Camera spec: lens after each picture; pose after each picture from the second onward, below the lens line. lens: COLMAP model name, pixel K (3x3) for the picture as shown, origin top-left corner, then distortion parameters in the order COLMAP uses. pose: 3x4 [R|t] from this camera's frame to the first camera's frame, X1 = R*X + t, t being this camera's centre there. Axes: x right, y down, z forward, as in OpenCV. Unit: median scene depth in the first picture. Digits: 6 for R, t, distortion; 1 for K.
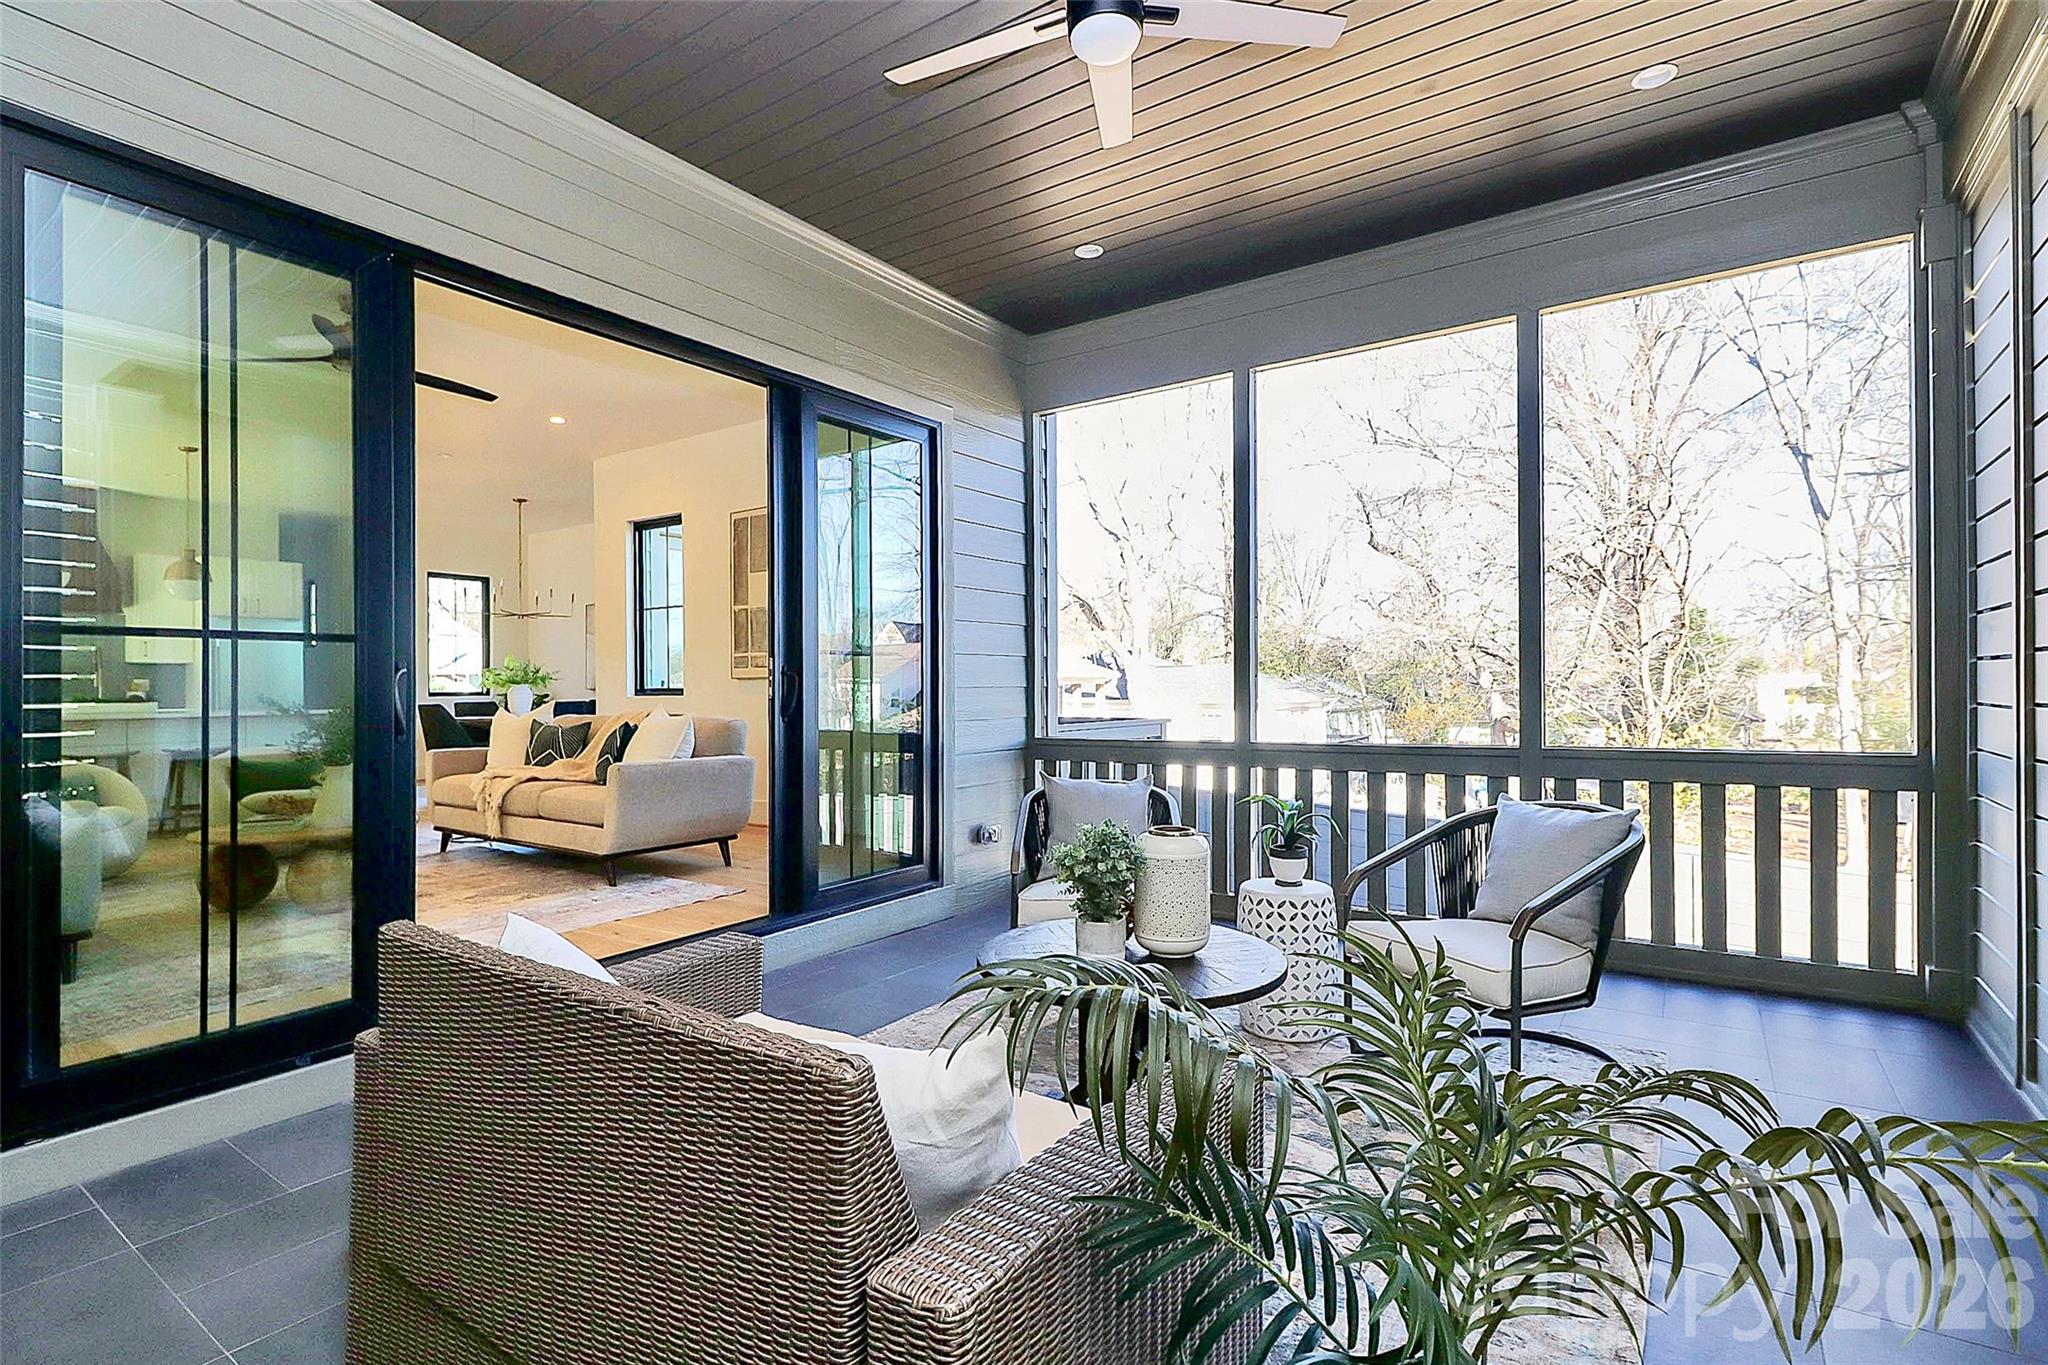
lens RADIAL K [[971.7, 0, 1017.3], [0, 971.7, 676.6], [0, 0, 1]] dist [-0.017107, -0.000336]
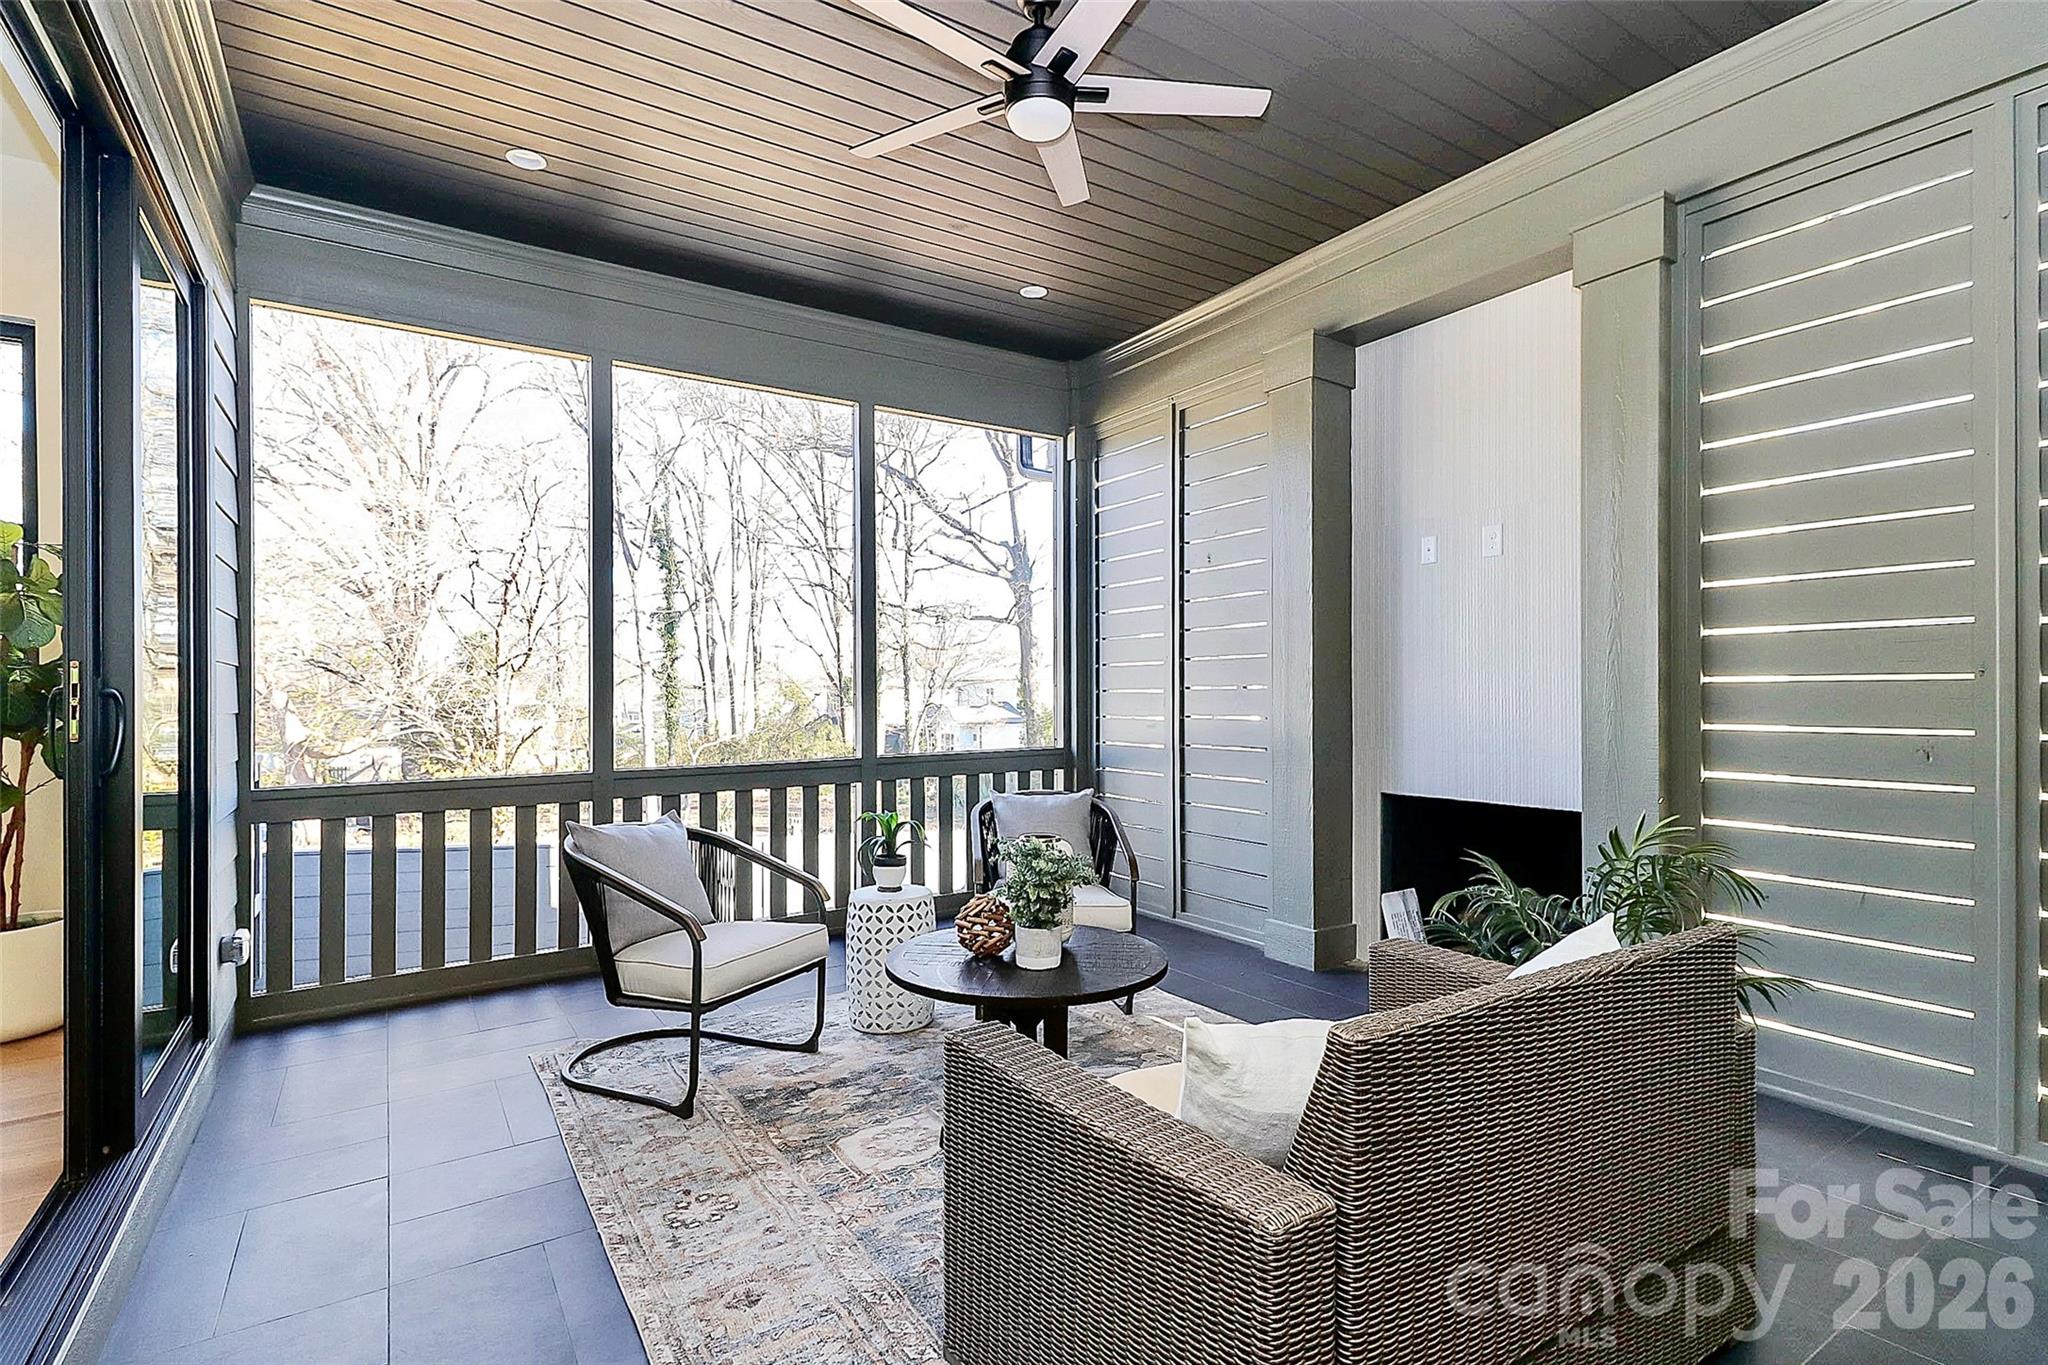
lens RADIAL K [[971.7, 0, 1017.3], [0, 971.7, 676.6], [0, 0, 1]] dist [-0.017107, -0.000336]
pose [[0.371871, 0.028697, 0.927841, -0.336495], [0.002562, 0.999487, -0.031940, 0.006627], [-0.928281, 0.014254, 0.371606, 0.230910]]
